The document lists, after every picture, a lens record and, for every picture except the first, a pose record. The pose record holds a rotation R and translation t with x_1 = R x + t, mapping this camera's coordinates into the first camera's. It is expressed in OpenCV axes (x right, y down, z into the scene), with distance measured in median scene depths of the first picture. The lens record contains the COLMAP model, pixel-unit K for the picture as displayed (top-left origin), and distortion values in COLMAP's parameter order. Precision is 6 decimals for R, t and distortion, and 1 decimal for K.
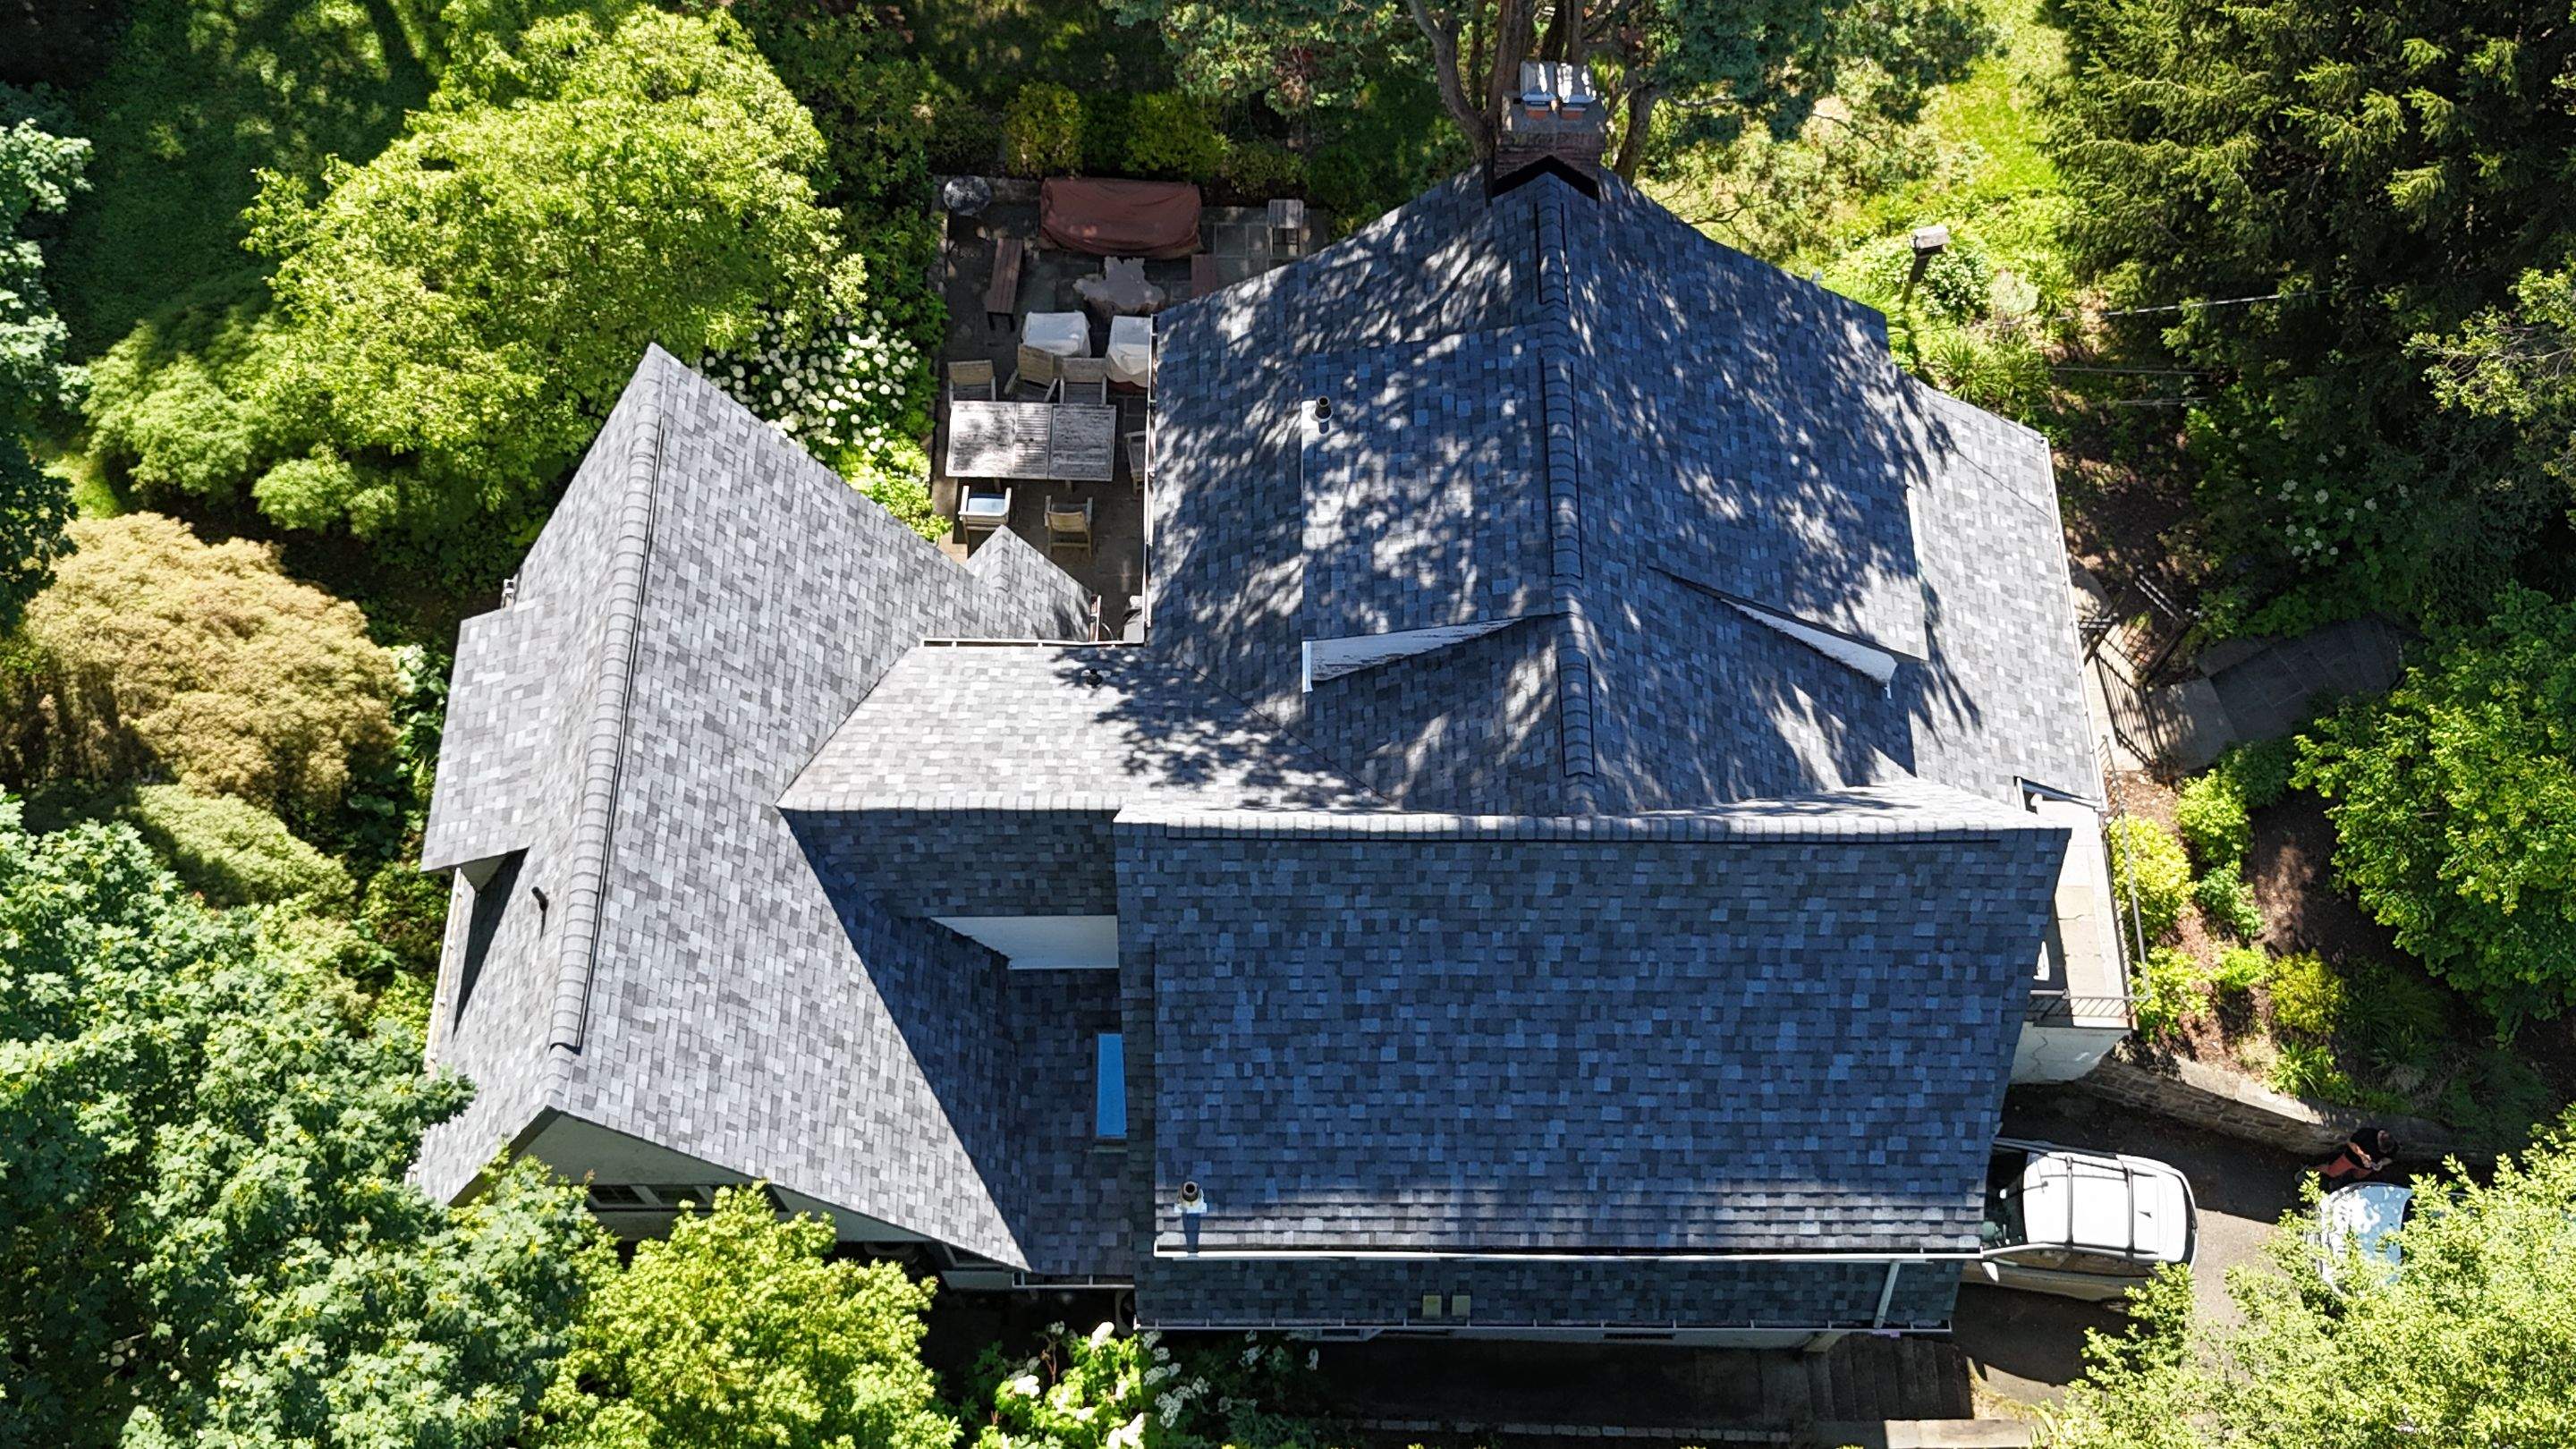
lens RADIAL K [[2381.0, 0, 1288.0], [0, 2381.0, 724.5], [0, 0, 1]] dist [0.020140, 0.005418]
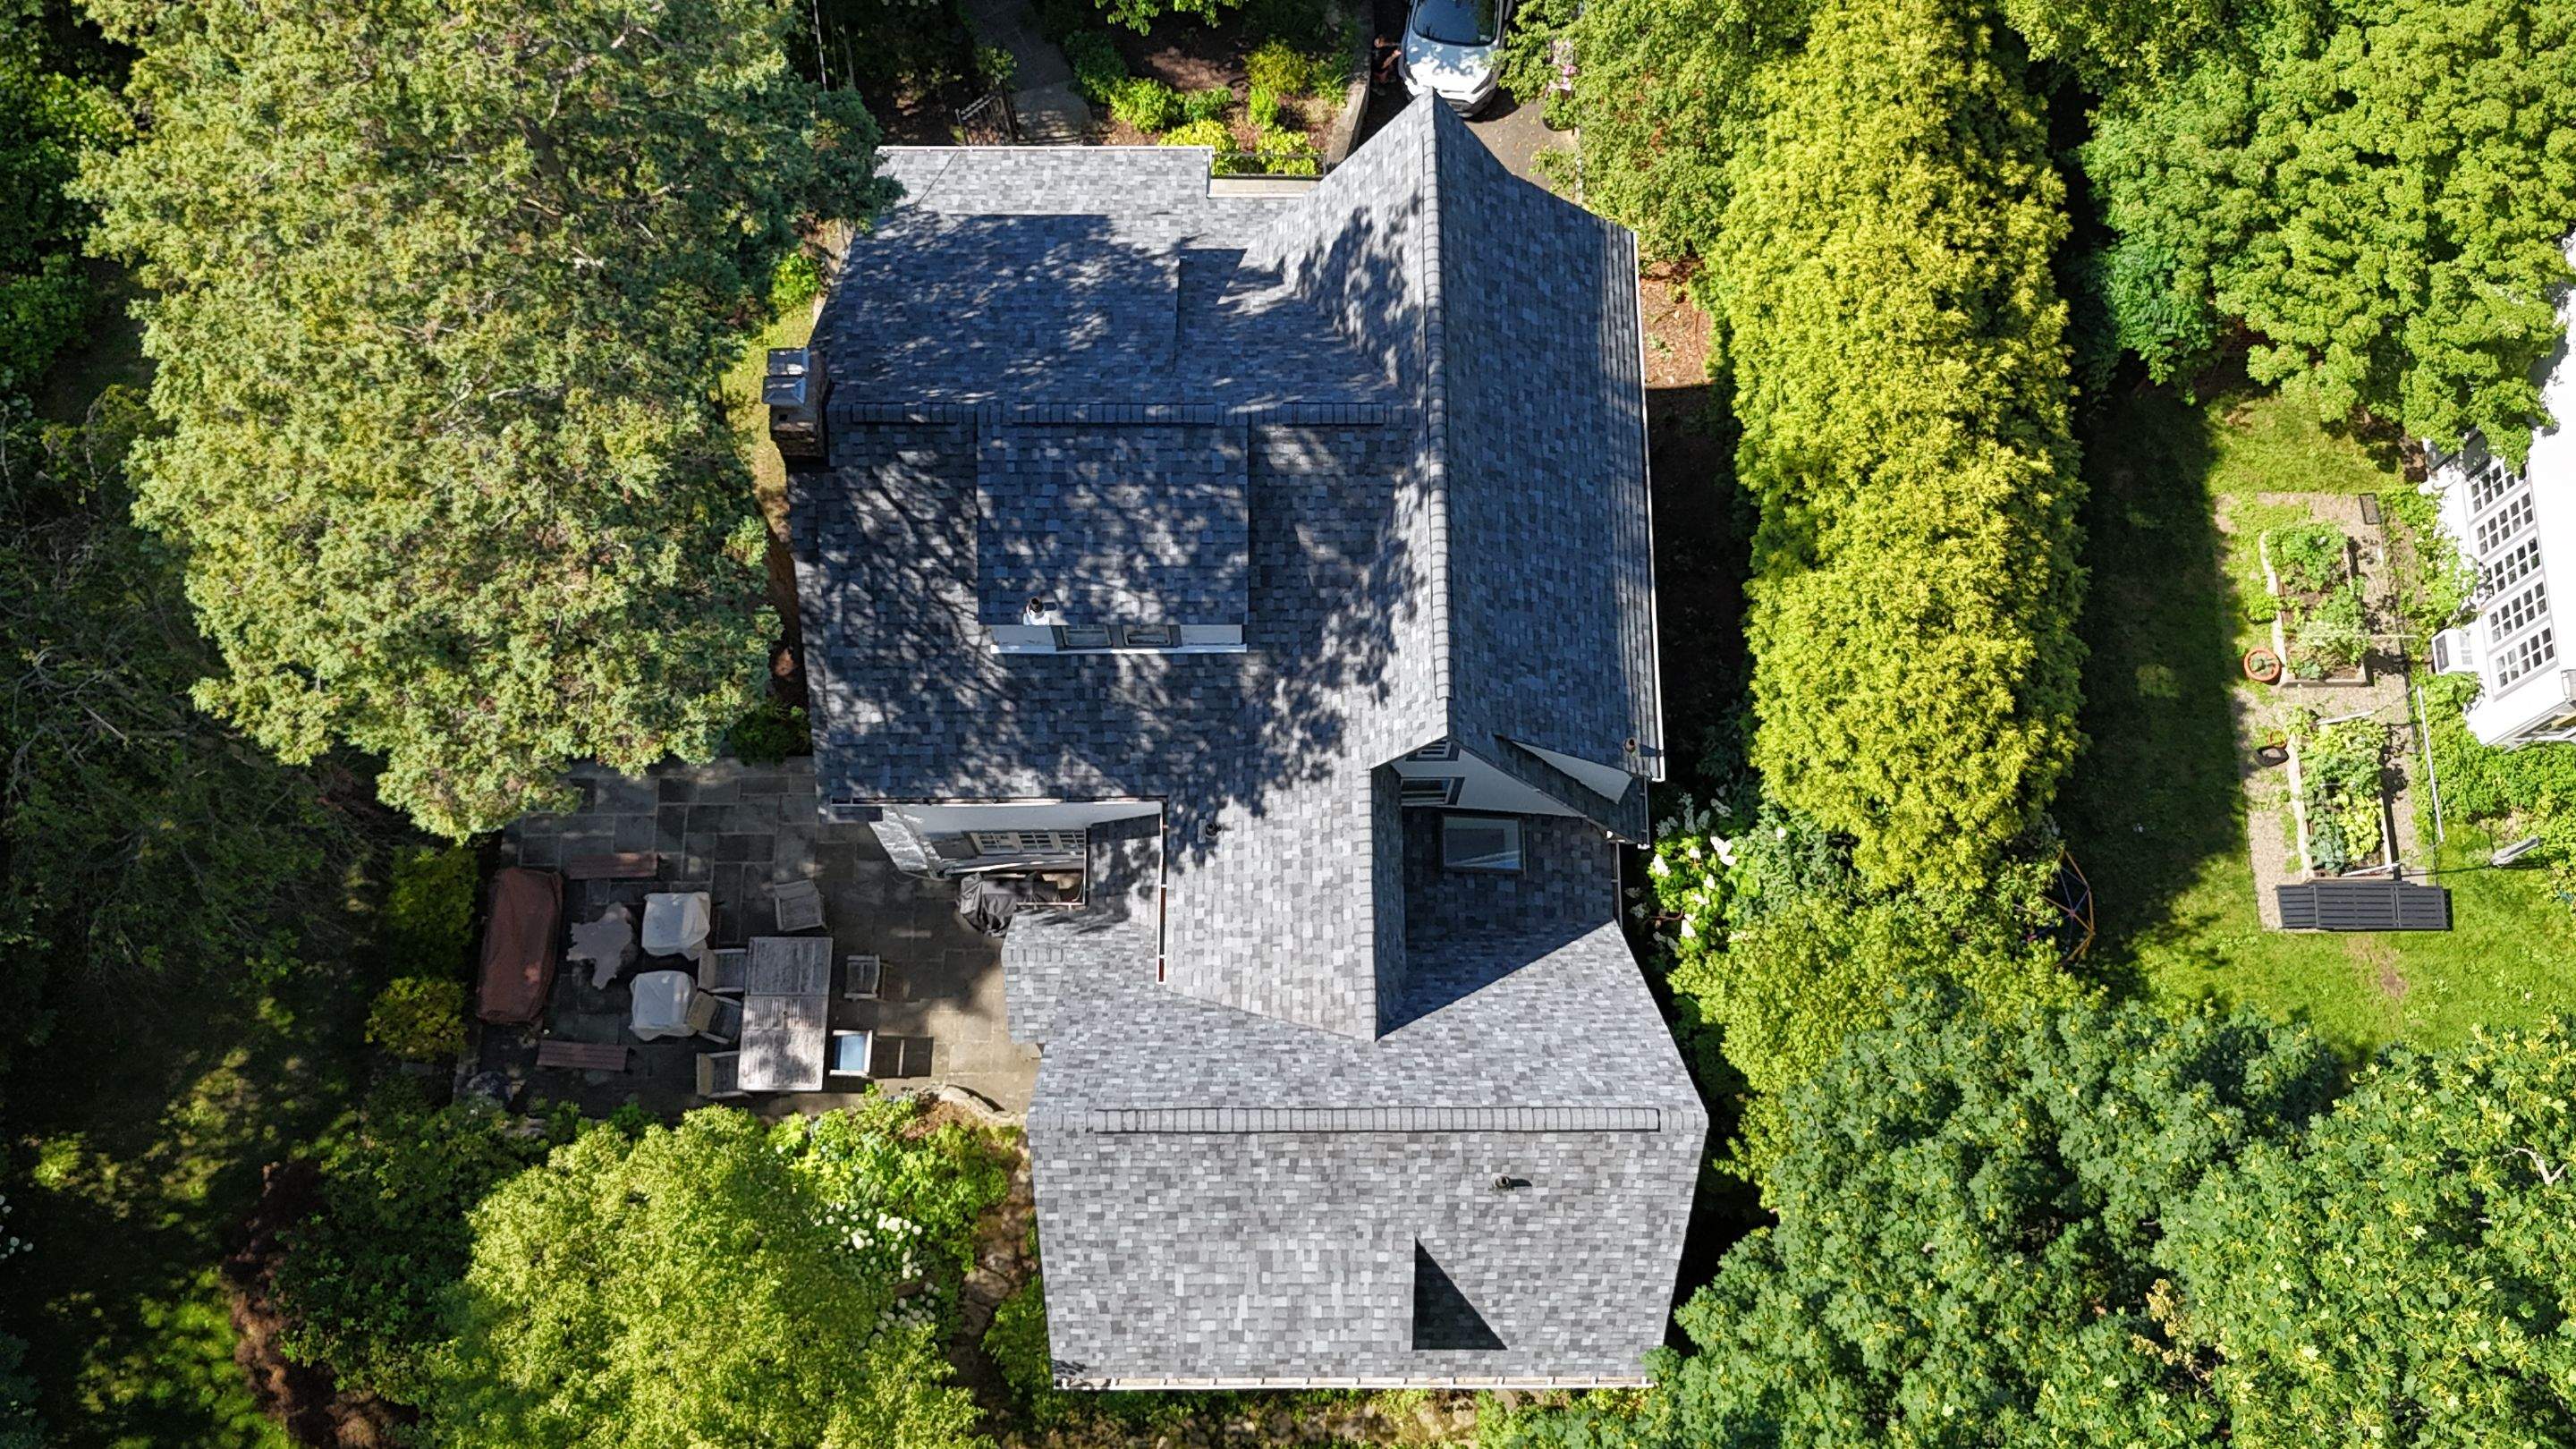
lens RADIAL K [[2381.0, 0, 1288.0], [0, 2381.0, 724.5], [0, 0, 1]] dist [0.020140, 0.005418]
pose [[-0.009708, -0.961392, 0.275011, -0.367357], [0.894501, 0.114581, 0.432133, -0.518447], [-0.446960, 0.250192, 0.858854, -0.076442]]
